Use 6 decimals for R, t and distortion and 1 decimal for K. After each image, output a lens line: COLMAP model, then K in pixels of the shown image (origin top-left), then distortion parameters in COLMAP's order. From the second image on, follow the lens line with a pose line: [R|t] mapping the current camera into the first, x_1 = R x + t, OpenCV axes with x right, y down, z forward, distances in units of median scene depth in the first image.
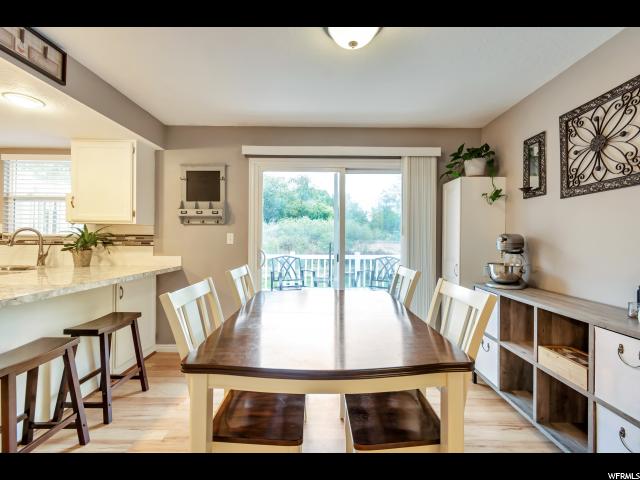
lens RADIAL K [[288.9, 0, 324.5], [0, 288.9, 237.8], [0, 0, 1]] dist [0.000861, -0.001663]
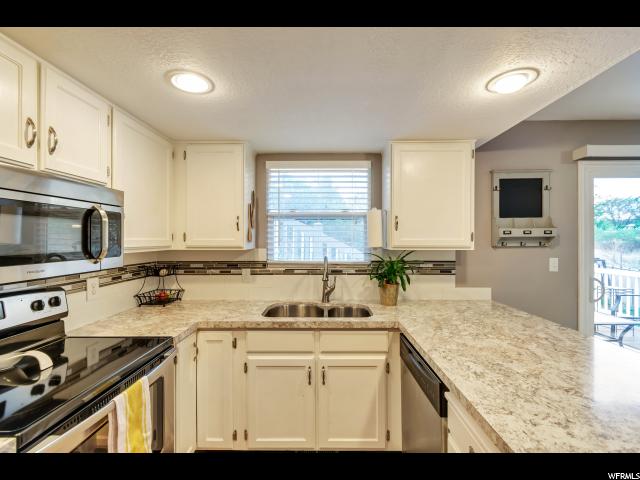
lens RADIAL K [[288.9, 0, 324.5], [0, 288.9, 239.0], [0, 0, 1]] dist [0.000861, -0.001663]
pose [[0.999763, -0.009815, -0.019413, -0.948584], [0.009829, 0.999951, 0.000629, -0.074863], [0.019406, -0.000819, 0.999811, 0.210171]]
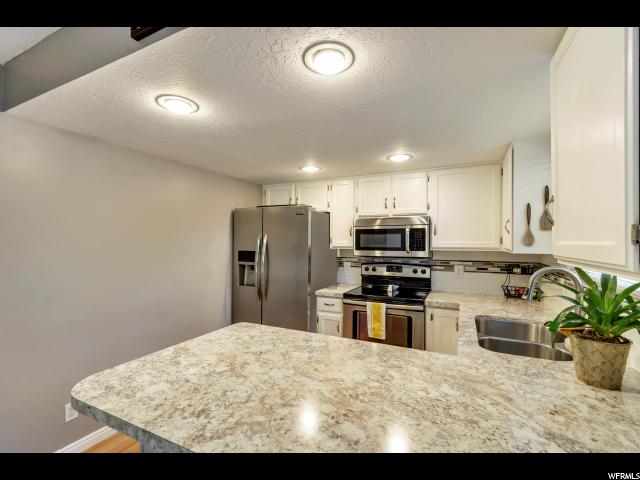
lens RADIAL K [[288.9, 0, 322.2], [0, 288.9, 241.2], [0, 0, 1]] dist [0.000861, -0.001663]
pose [[-0.450235, -0.012780, -0.892819, -0.337446], [-0.003696, 0.999916, -0.012449, -0.068554], [0.892903, -0.002305, -0.450244, 0.813943]]
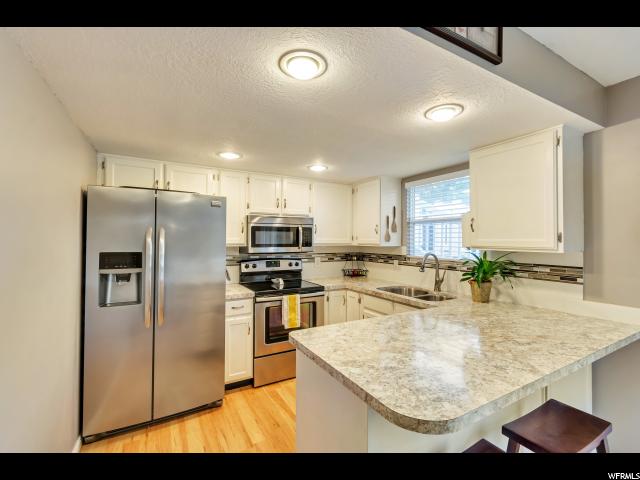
lens RADIAL K [[288.9, 0, 319.4], [0, 288.9, 236.3], [0, 0, 1]] dist [0.000861, -0.001663]
pose [[0.477570, -0.016136, -0.878446, -0.315361], [0.003264, 0.999857, -0.016592, -0.070813], [0.878588, 0.005057, 0.477554, 0.189952]]
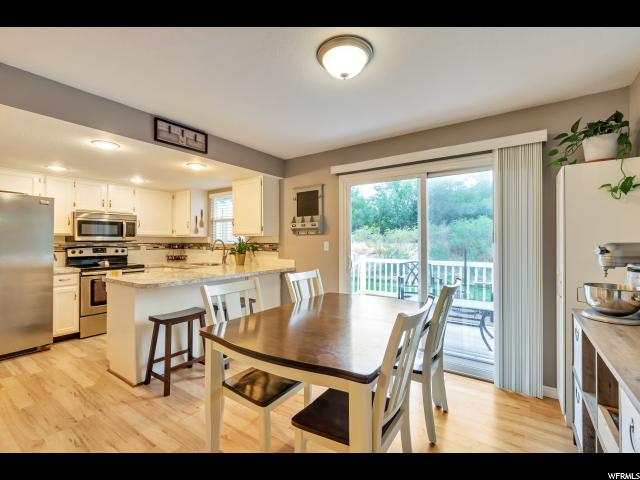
lens RADIAL K [[288.9, 0, 323.4], [0, 288.9, 238.1], [0, 0, 1]] dist [0.000861, -0.001663]
pose [[0.821278, -0.013493, -0.570368, 0.345072], [0.008931, 0.999902, -0.010795, -0.018586], [0.570458, 0.003772, 0.821318, 0.022965]]
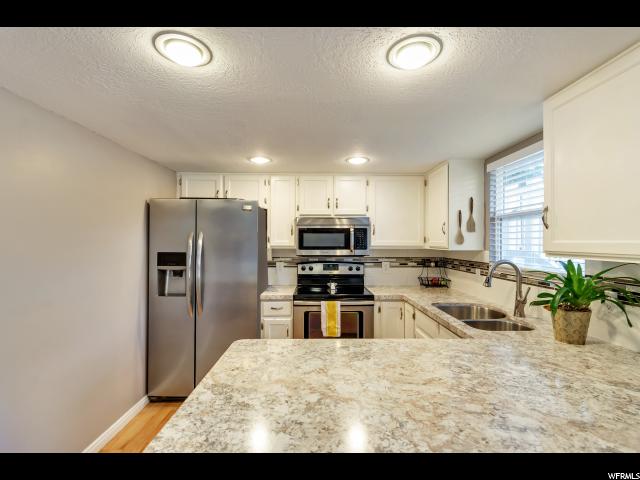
lens RADIAL K [[288.9, 0, 319.6], [0, 288.9, 241.6], [0, 0, 1]] dist [0.000861, -0.001663]
pose [[-0.000475, -0.009520, -0.999955, -0.309952], [0.001472, 0.999954, -0.009521, -0.068235], [0.999999, -0.001476, -0.000461, 0.531143]]
